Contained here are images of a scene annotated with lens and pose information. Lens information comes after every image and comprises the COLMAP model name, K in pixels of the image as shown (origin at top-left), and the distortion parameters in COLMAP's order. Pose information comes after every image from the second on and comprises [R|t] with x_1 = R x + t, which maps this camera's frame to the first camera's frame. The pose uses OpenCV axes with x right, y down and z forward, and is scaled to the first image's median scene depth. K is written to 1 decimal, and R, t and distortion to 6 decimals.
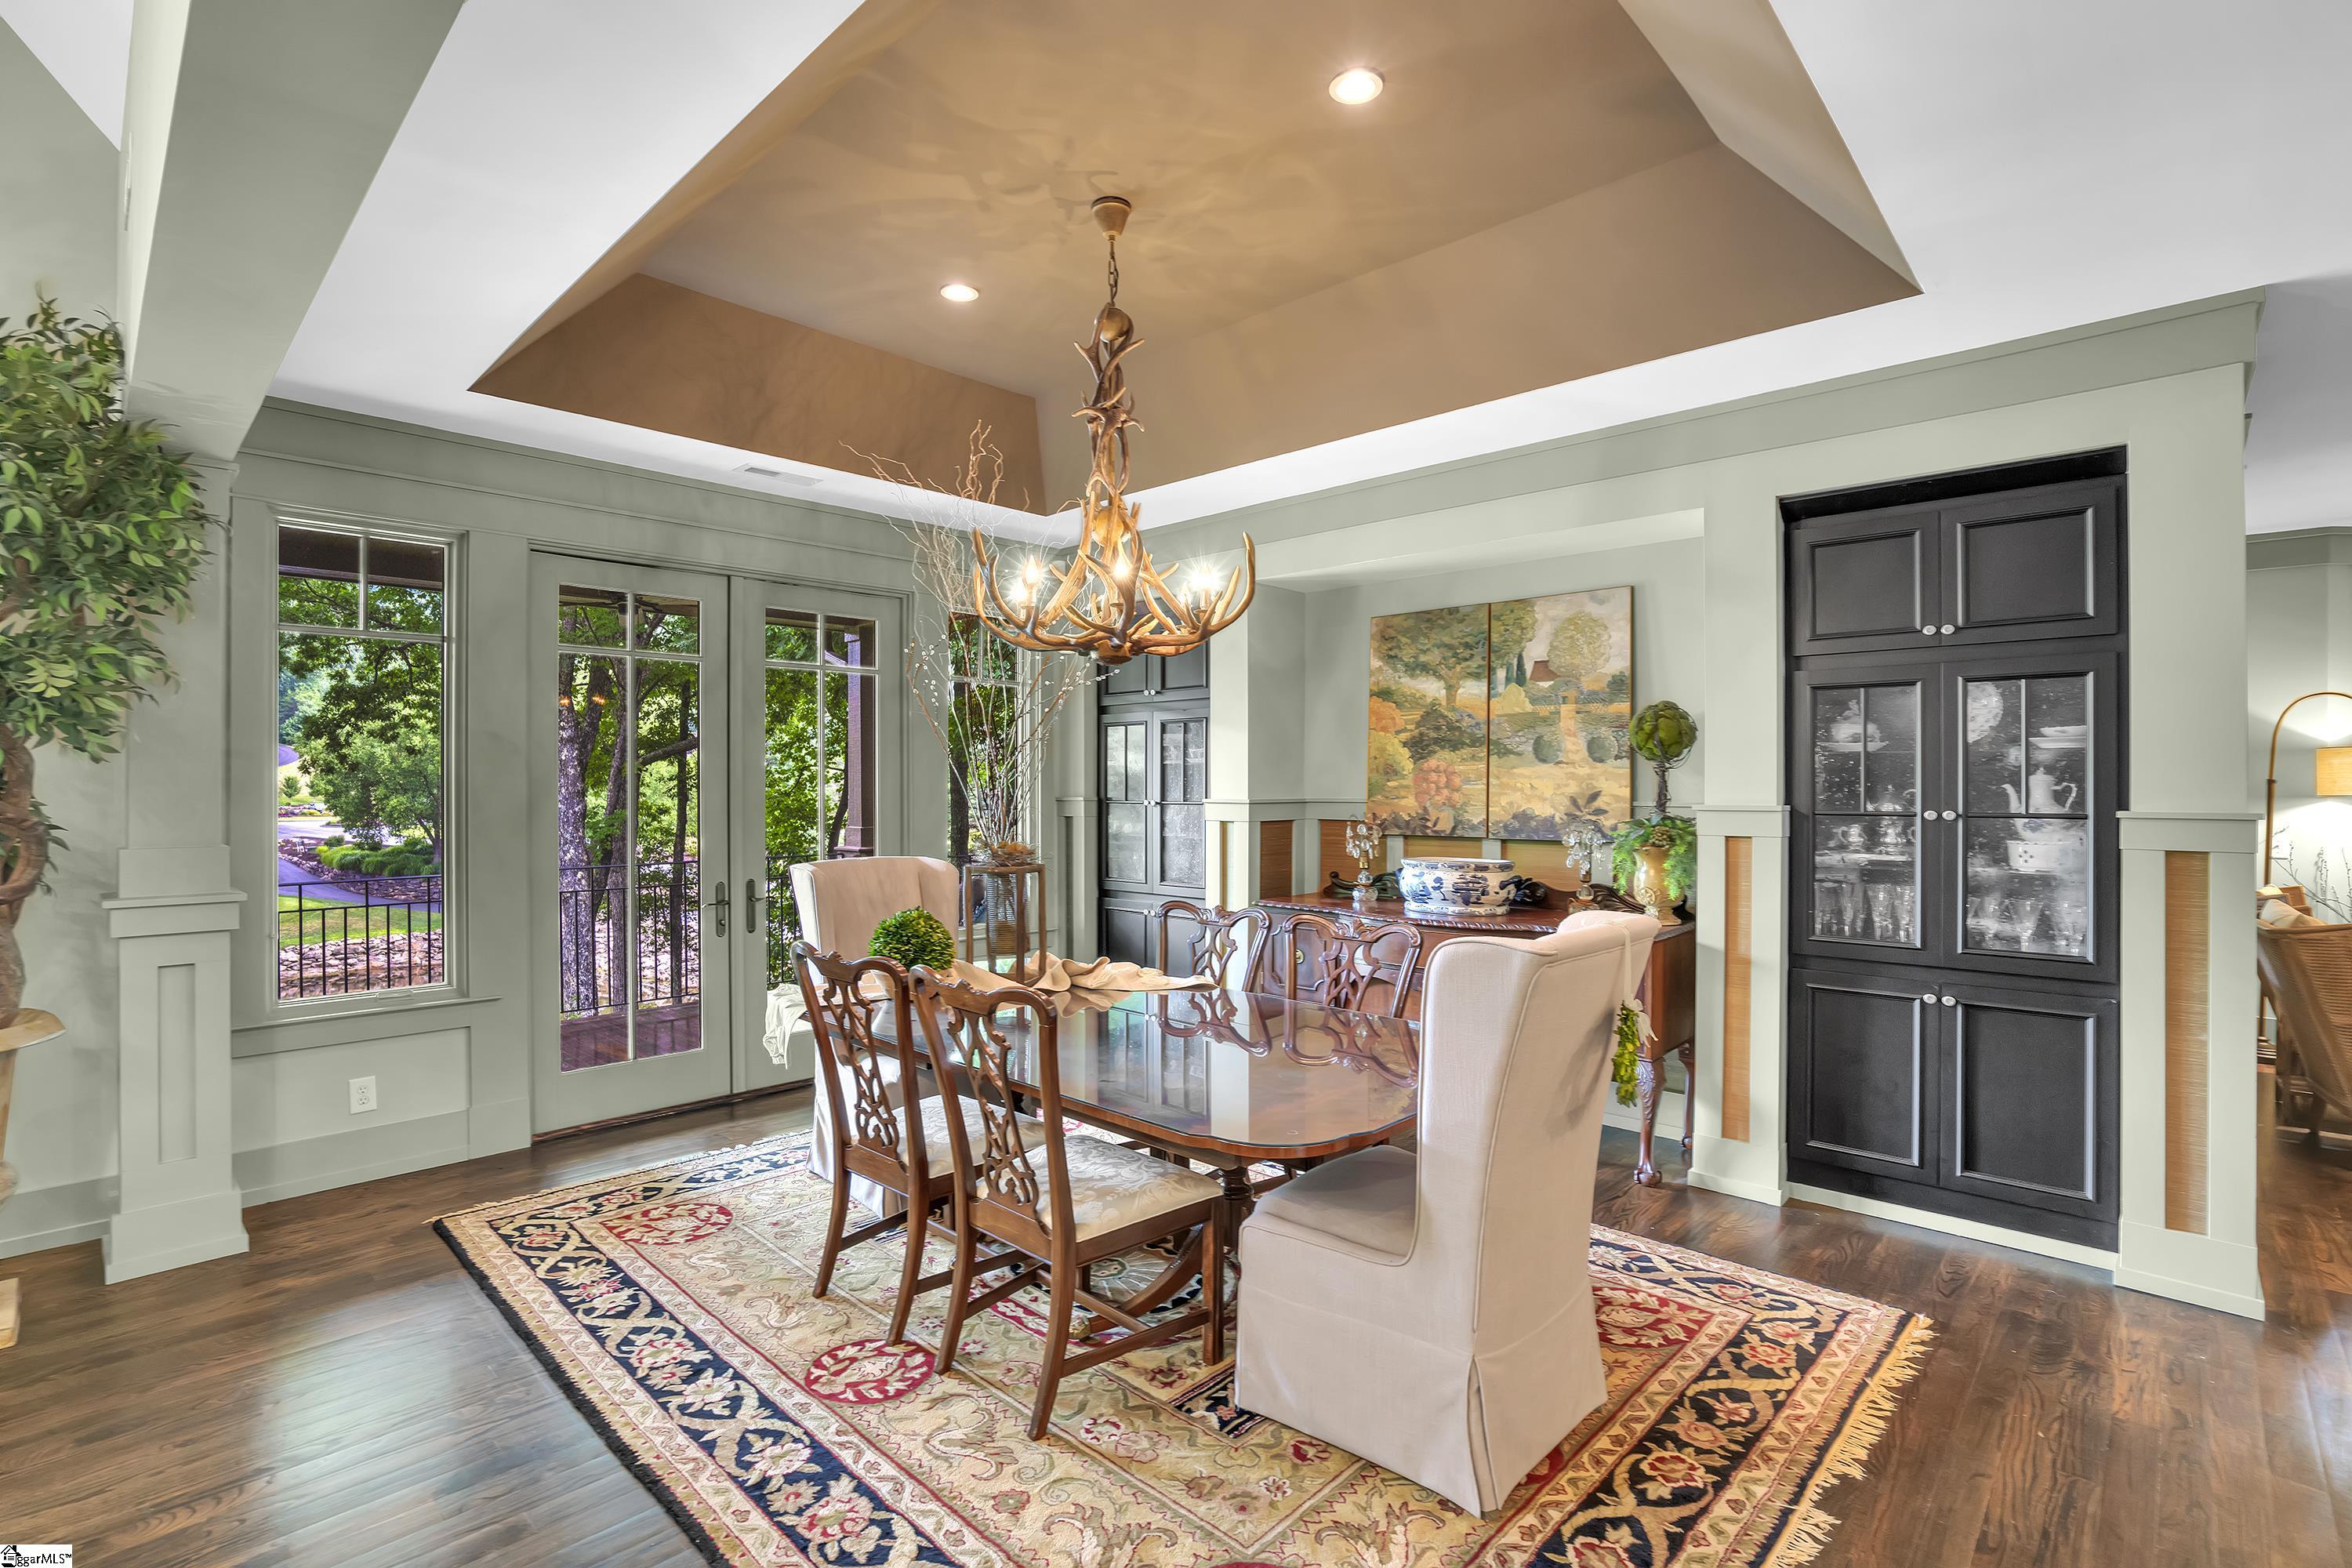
lens RADIAL K [[1056.9, 0, 1182.6], [0, 1056.9, 787.0], [0, 0, 1]] dist [-0.007843, 0.001764]
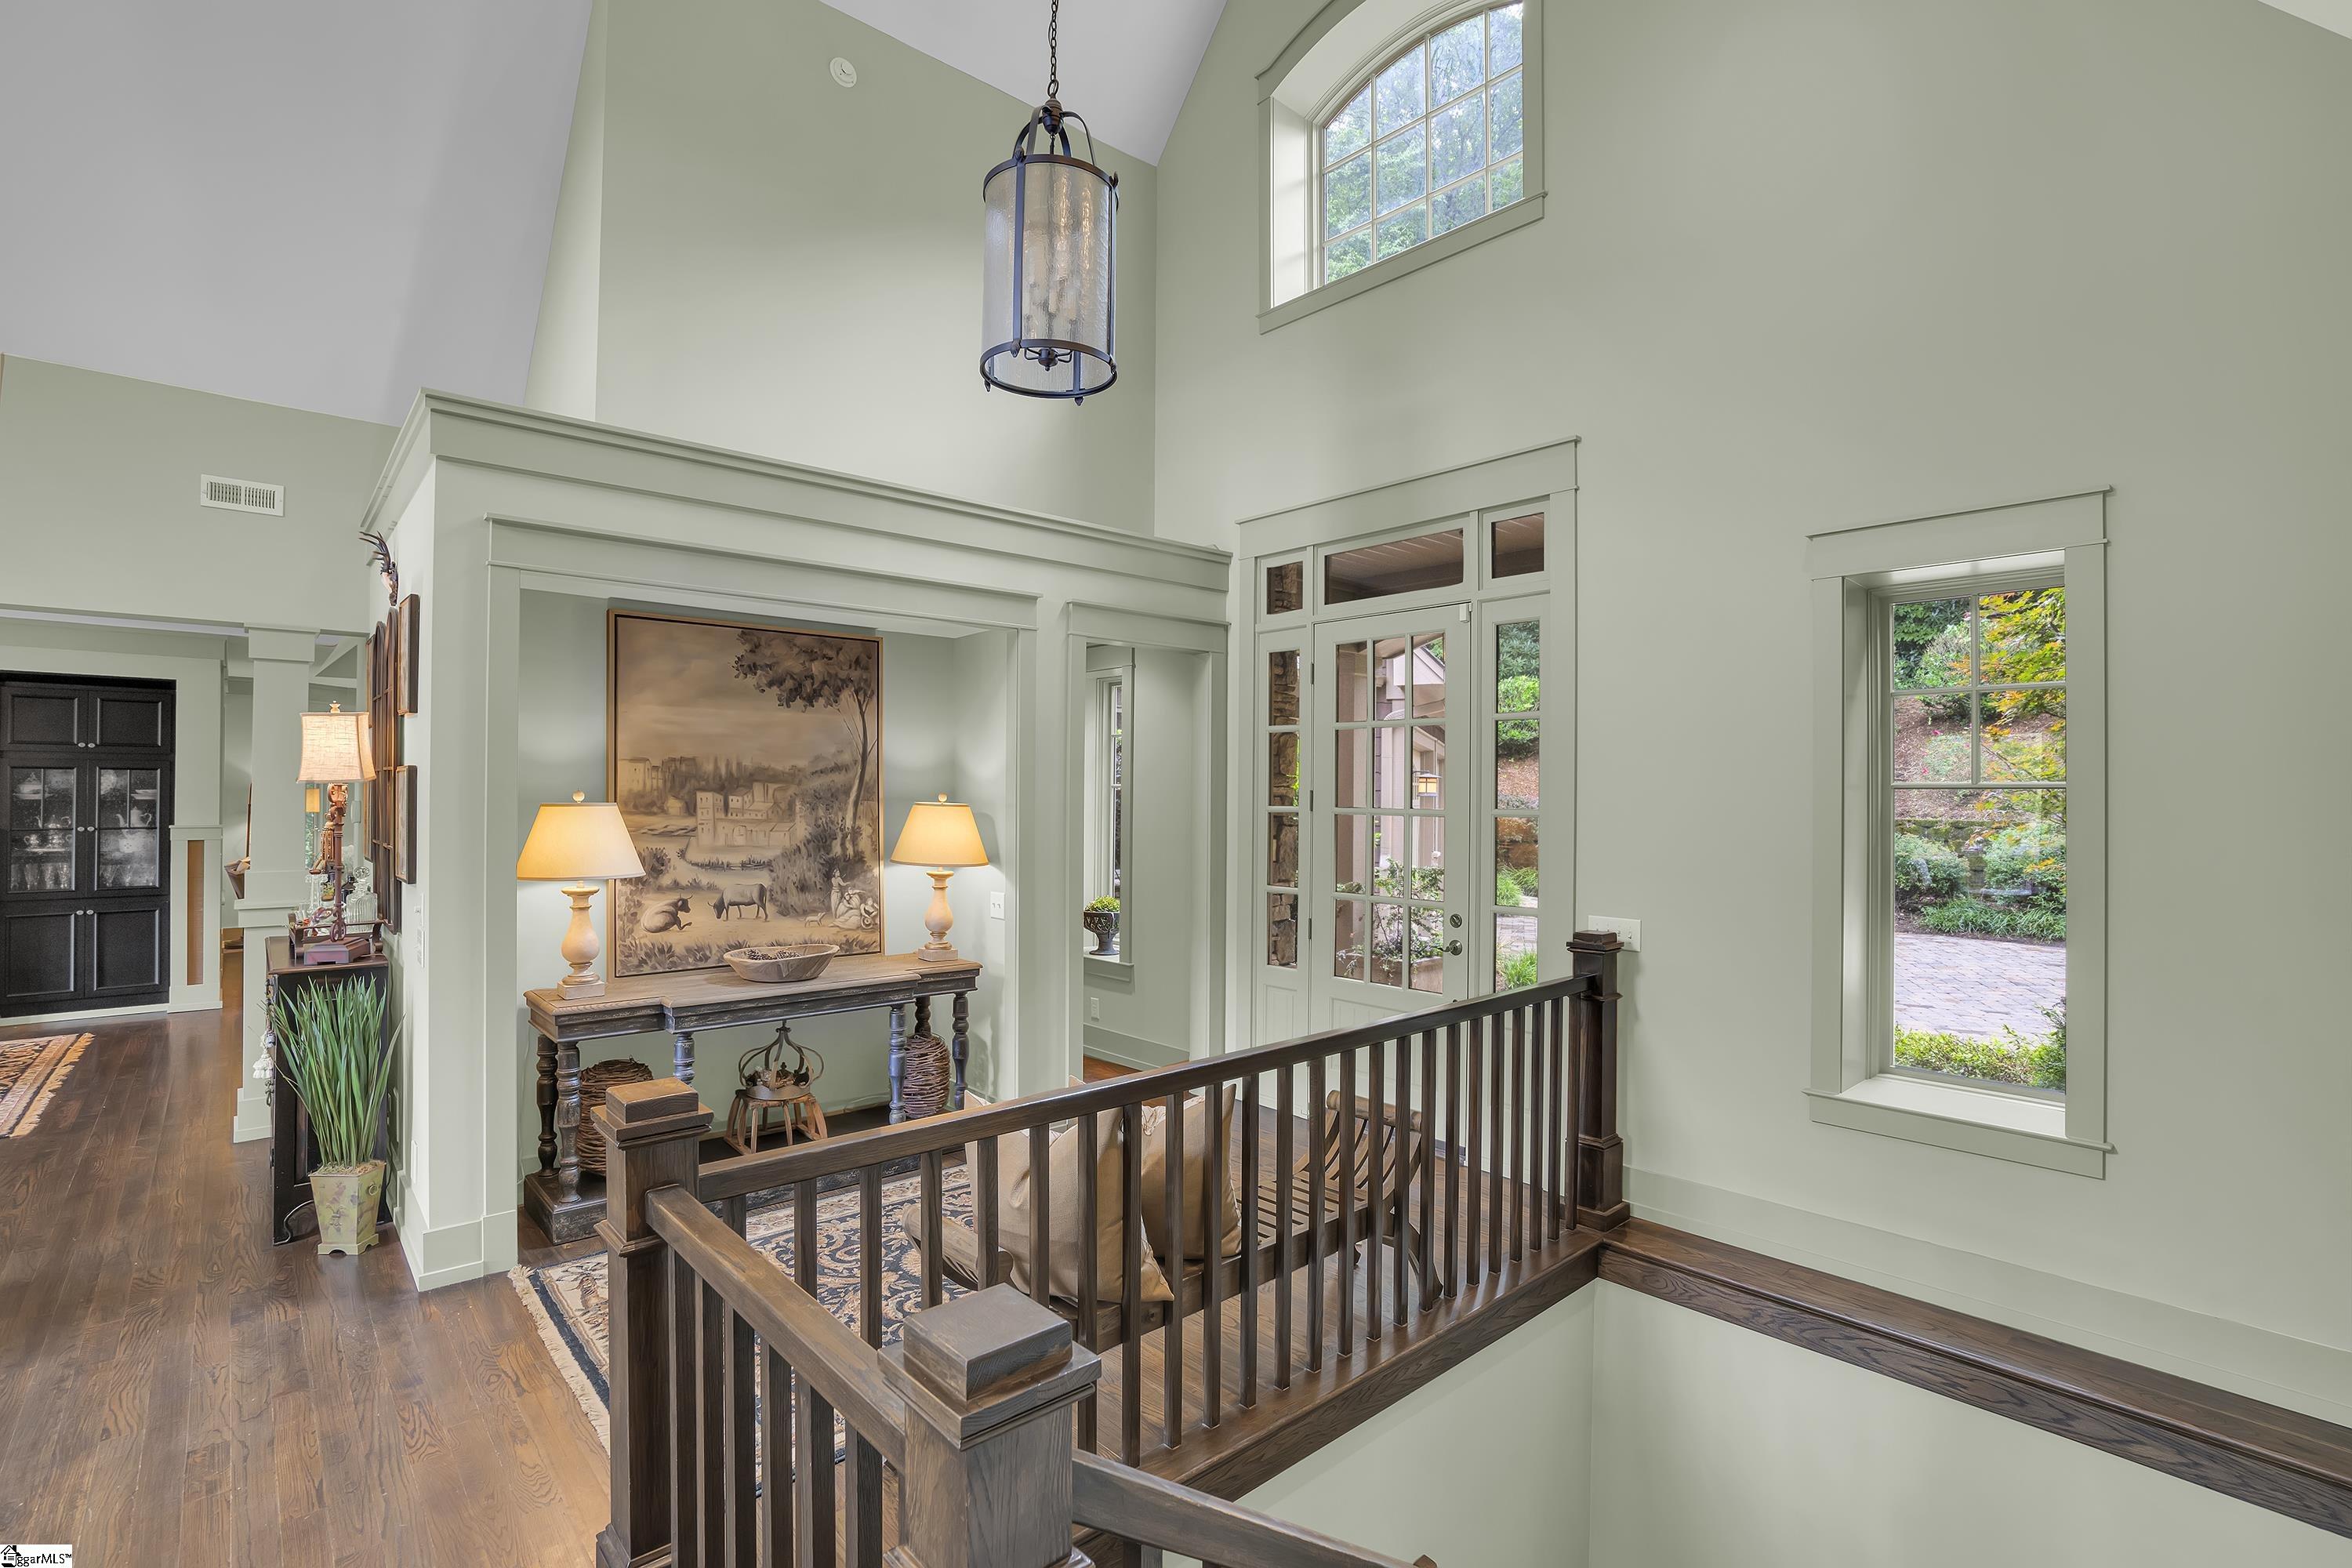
lens RADIAL K [[1056.9, 0, 1186.2], [0, 1056.9, 793.4], [0, 0, 1]] dist [-0.007843, 0.001764]
pose [[0.074177, 0.007118, 0.997220, -1.303917], [-0.006487, 0.999957, -0.006655, -0.047553], [-0.997224, -0.005975, 0.074220, -1.460069]]
